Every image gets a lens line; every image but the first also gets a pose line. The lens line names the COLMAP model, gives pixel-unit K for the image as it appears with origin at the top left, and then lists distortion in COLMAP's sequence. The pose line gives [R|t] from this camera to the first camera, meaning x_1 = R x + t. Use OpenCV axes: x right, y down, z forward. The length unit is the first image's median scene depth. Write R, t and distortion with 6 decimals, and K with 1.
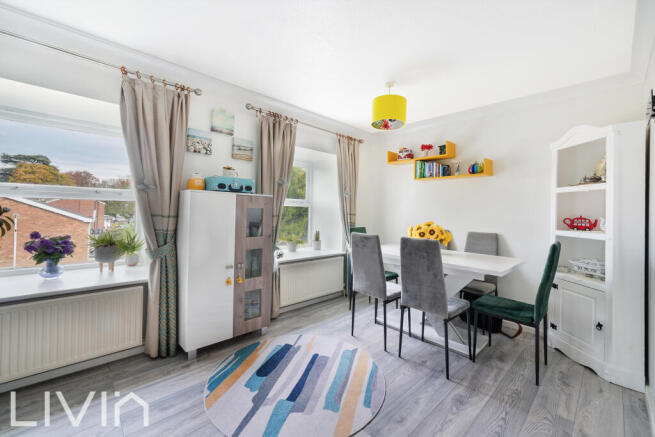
lens RADIAL K [[270.3, 0, 327.2], [0, 270.3, 203.3], [0, 0, 1]] dist [-0.000524, -0.000106]
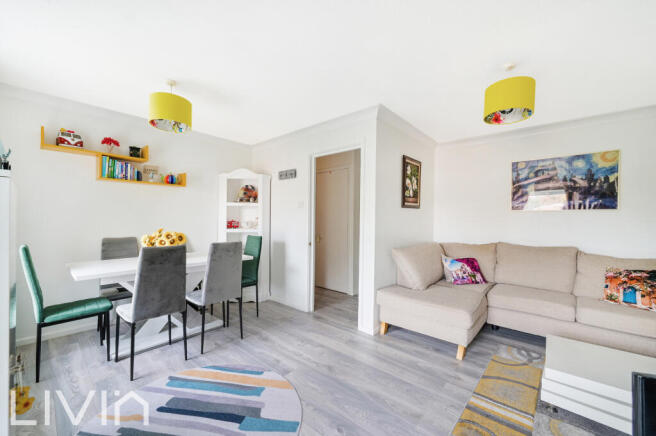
lens RADIAL K [[262.6, 0, 331.3], [0, 262.6, 216.3], [0, 0, 1]] dist [-0.000689, -0.000111]
pose [[-0.101756, -0.012600, 0.994730, -0.743803], [-0.039706, 0.999174, 0.008595, -0.013302], [-0.994017, -0.038622, -0.102172, 0.548575]]
